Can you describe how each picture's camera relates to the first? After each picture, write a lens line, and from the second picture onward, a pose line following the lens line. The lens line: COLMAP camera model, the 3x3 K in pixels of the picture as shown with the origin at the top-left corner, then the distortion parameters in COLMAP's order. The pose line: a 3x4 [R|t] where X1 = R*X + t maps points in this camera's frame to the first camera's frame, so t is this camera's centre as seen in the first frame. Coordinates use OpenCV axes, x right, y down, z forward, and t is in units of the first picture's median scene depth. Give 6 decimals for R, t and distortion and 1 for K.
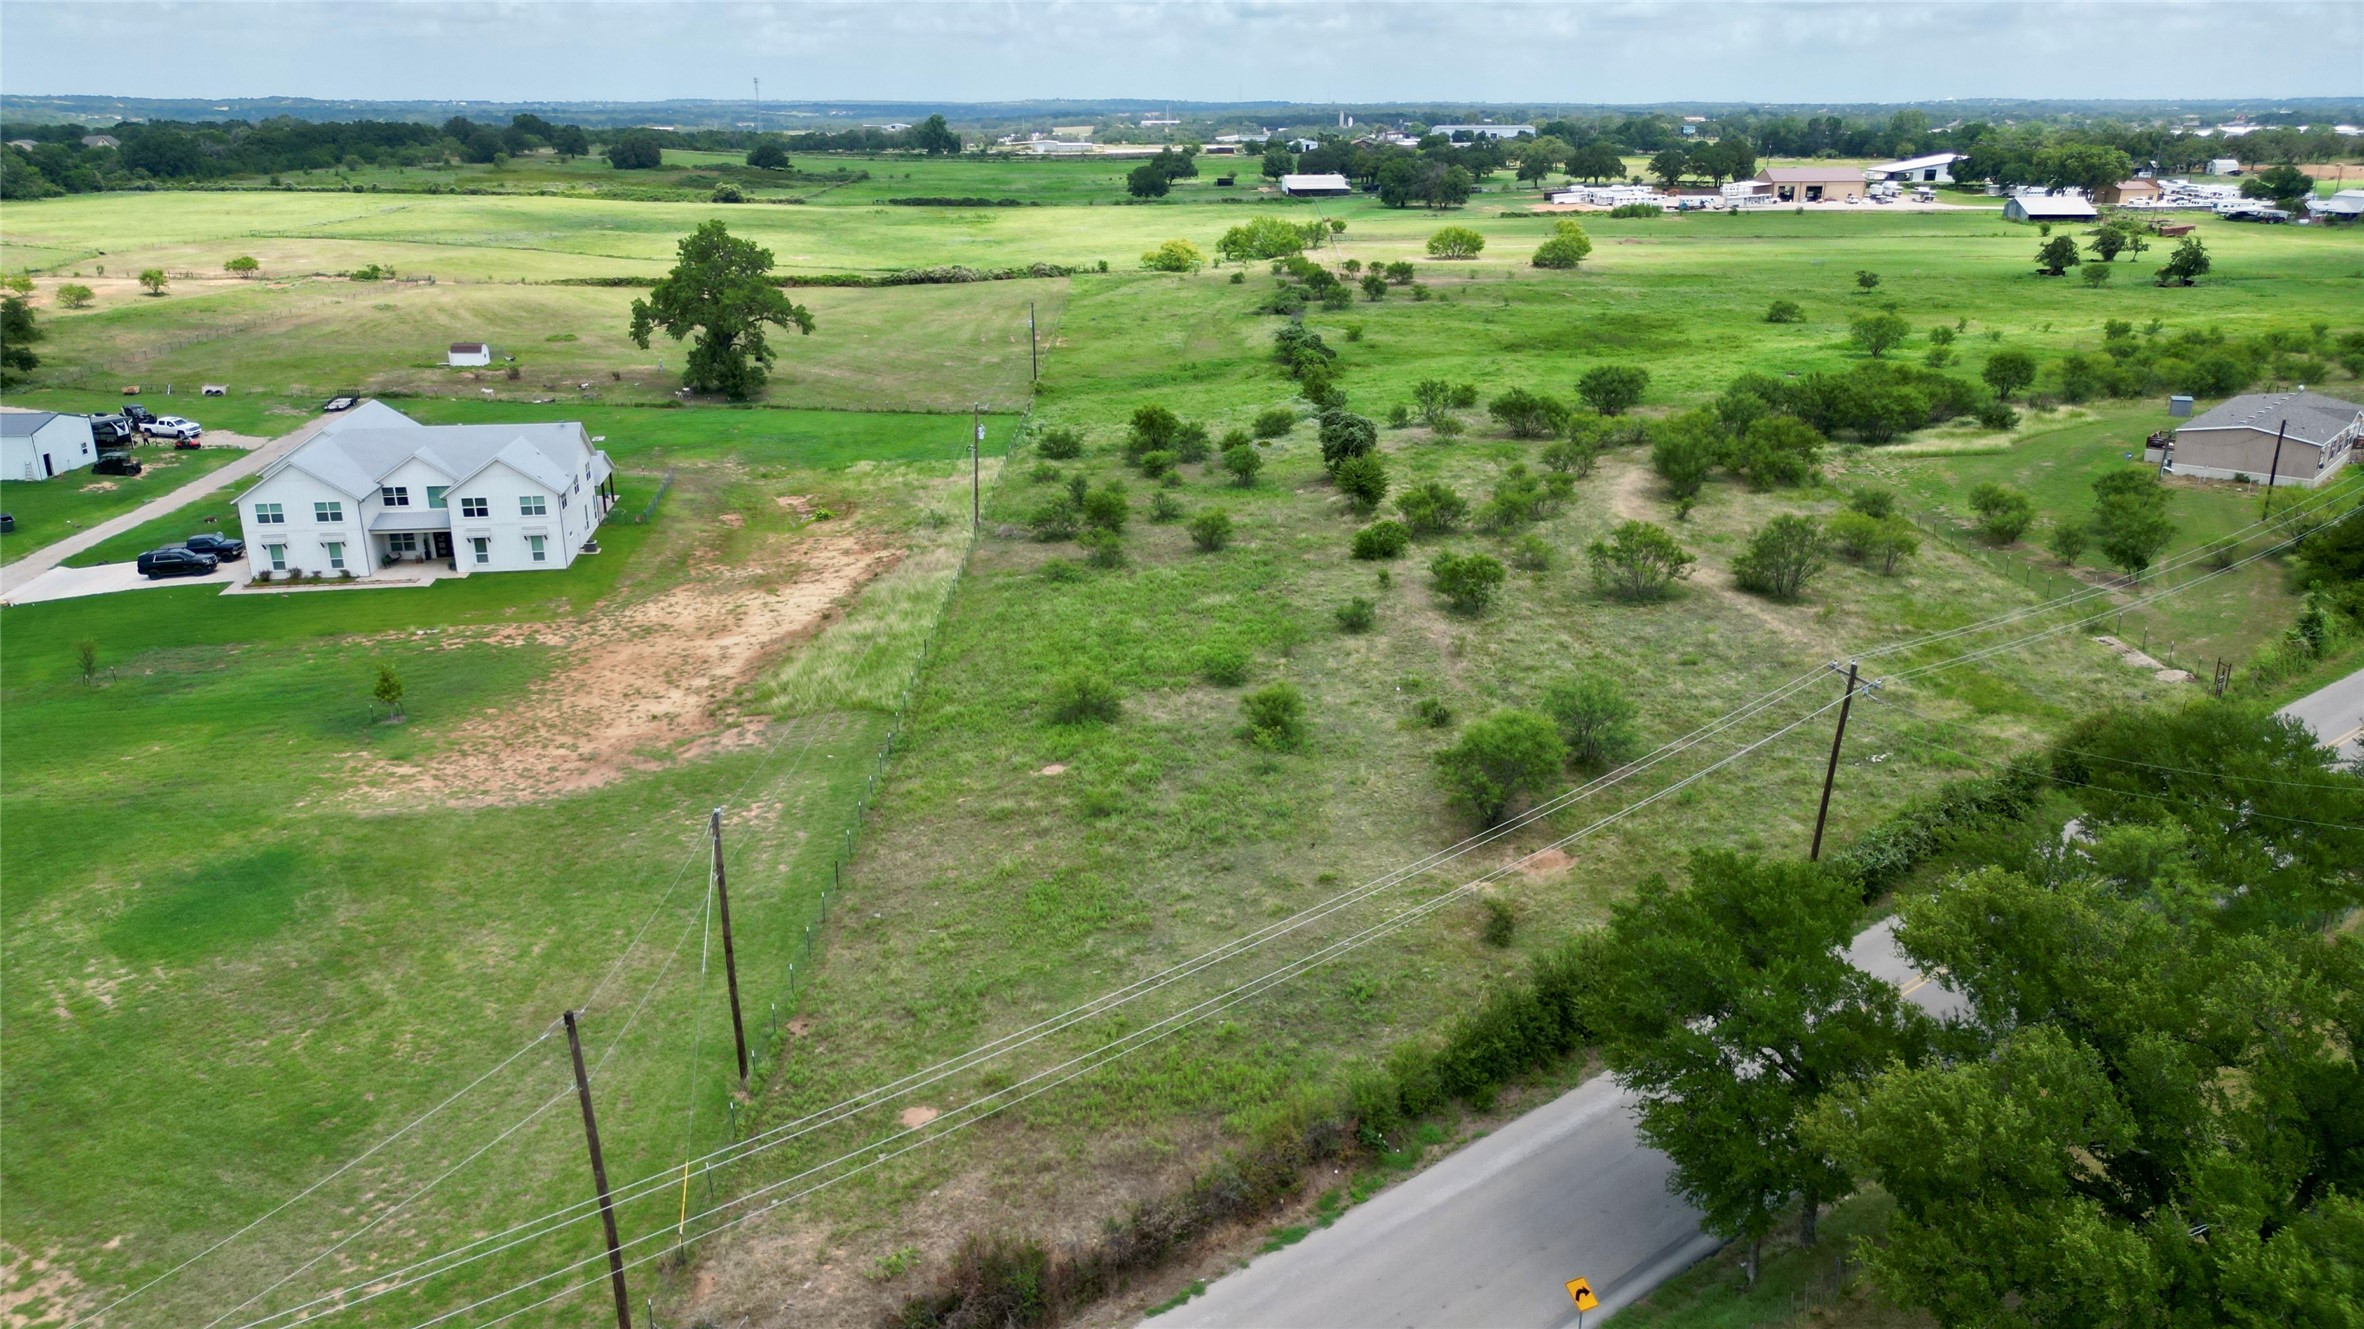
lens RADIAL K [[1653.2, 0, 1198.5], [0, 1653.2, 663.0], [0, 0, 1]] dist [0.076648, -0.068380]
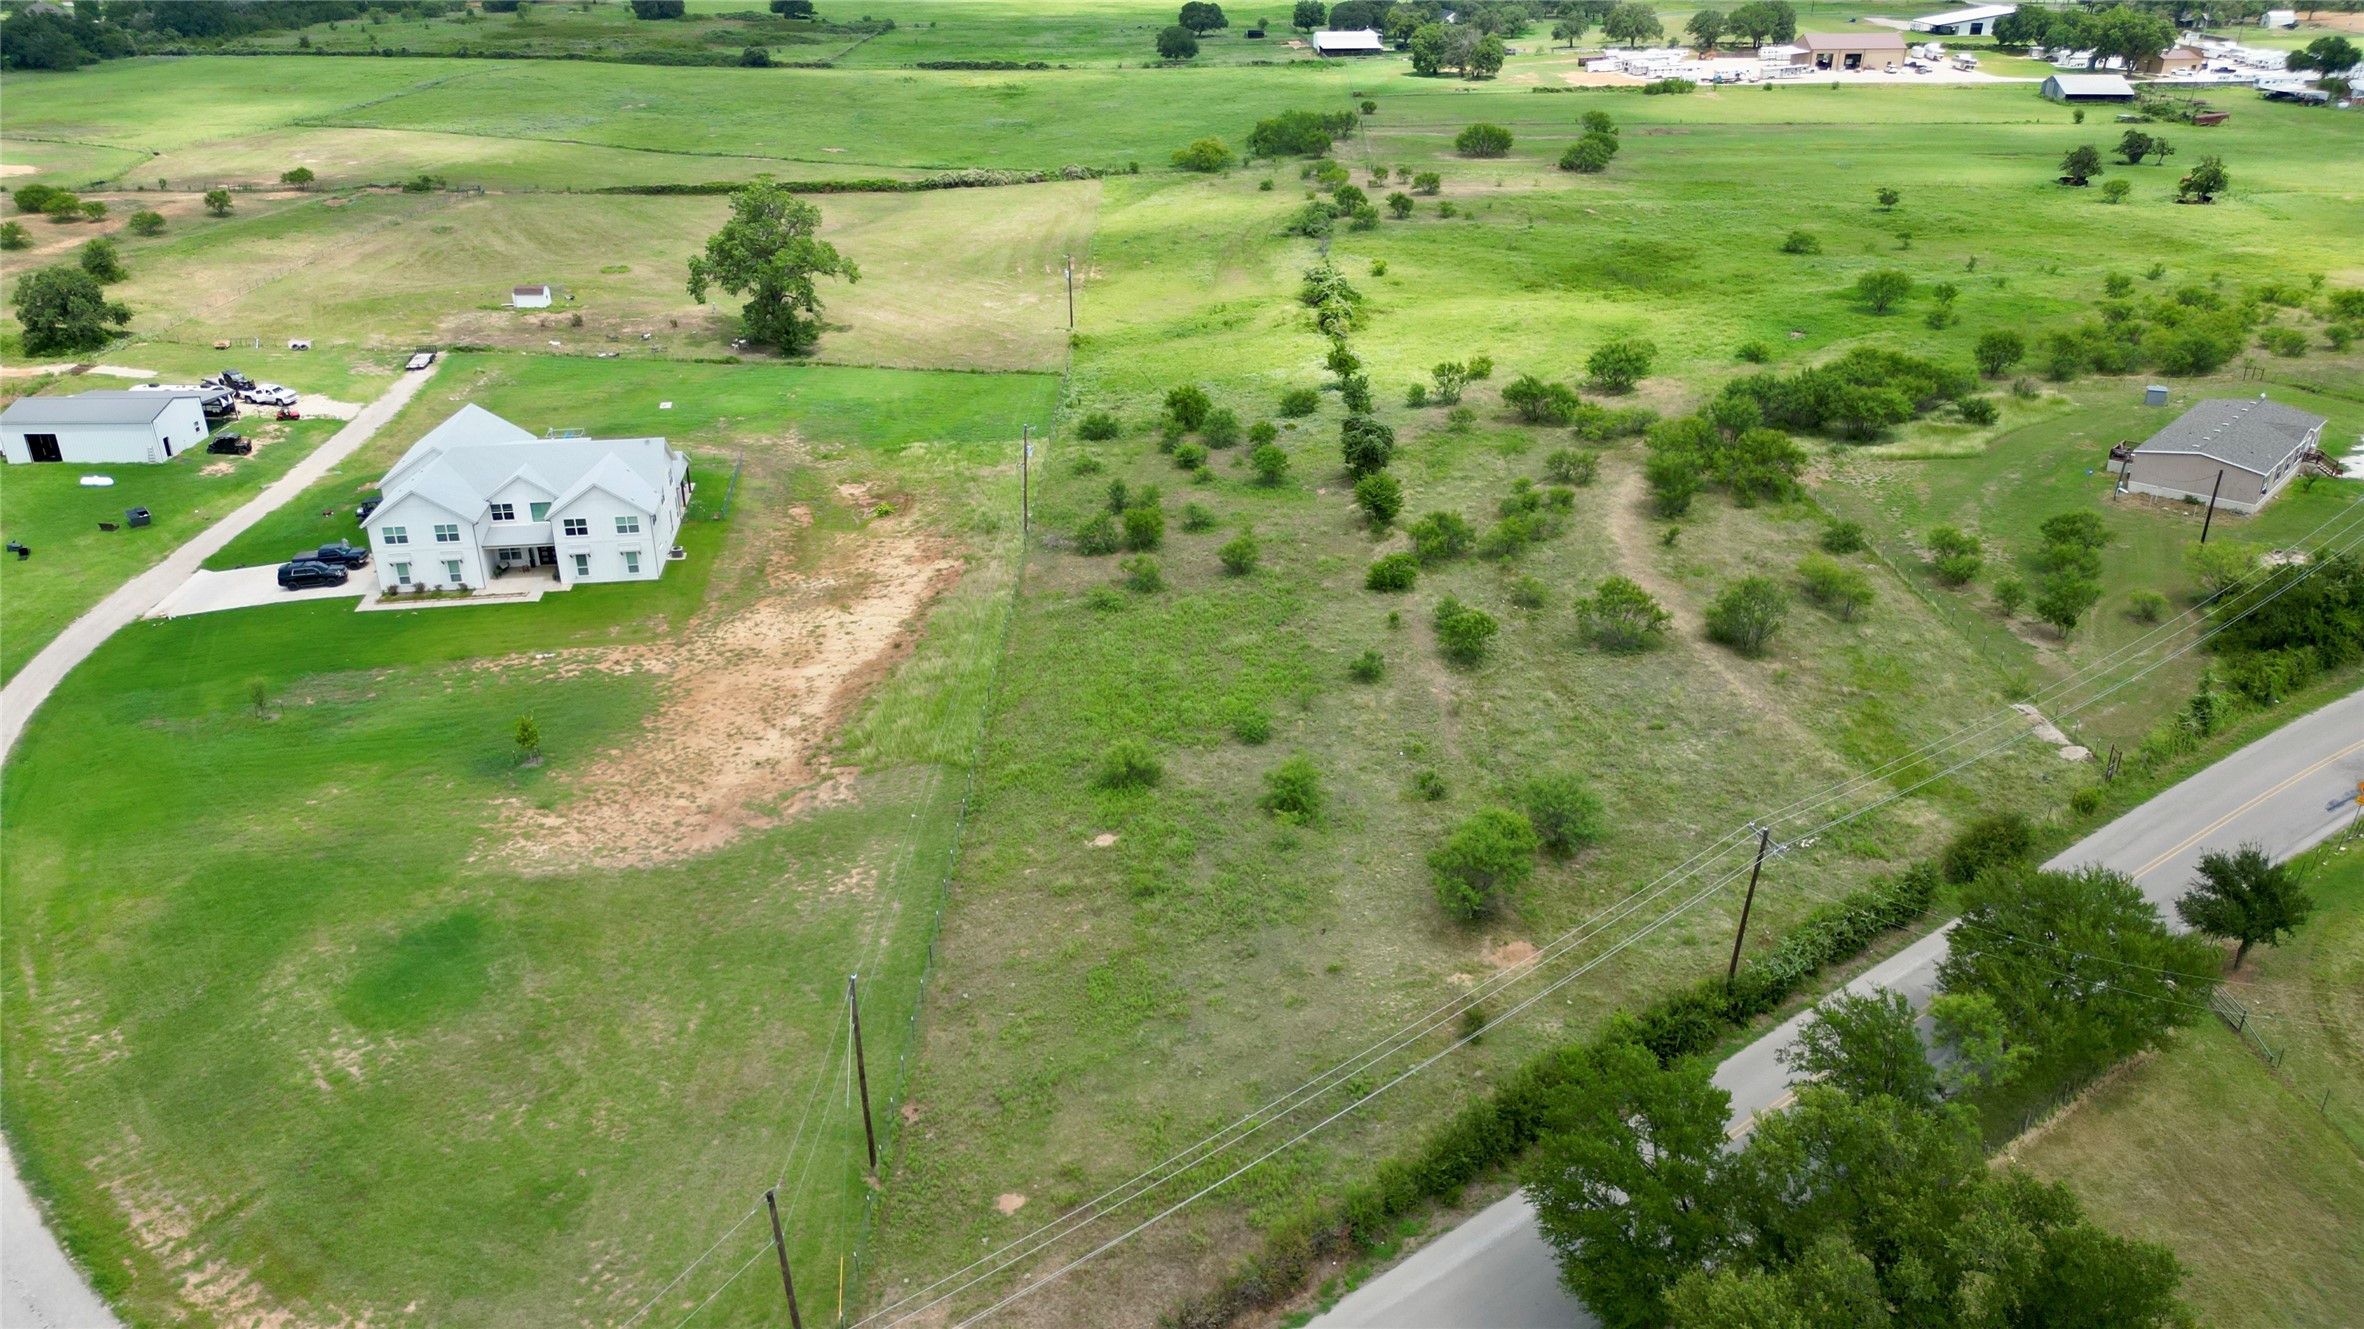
lens RADIAL K [[1653.2, 0, 1198.9], [0, 1653.2, 661.8], [0, 0, 1]] dist [0.076648, -0.068380]
pose [[0.999870, 0.005017, -0.015297, -0.002897], [-0.003349, 0.994236, 0.107164, -0.152473], [0.015746, -0.107099, 0.994124, -0.126099]]
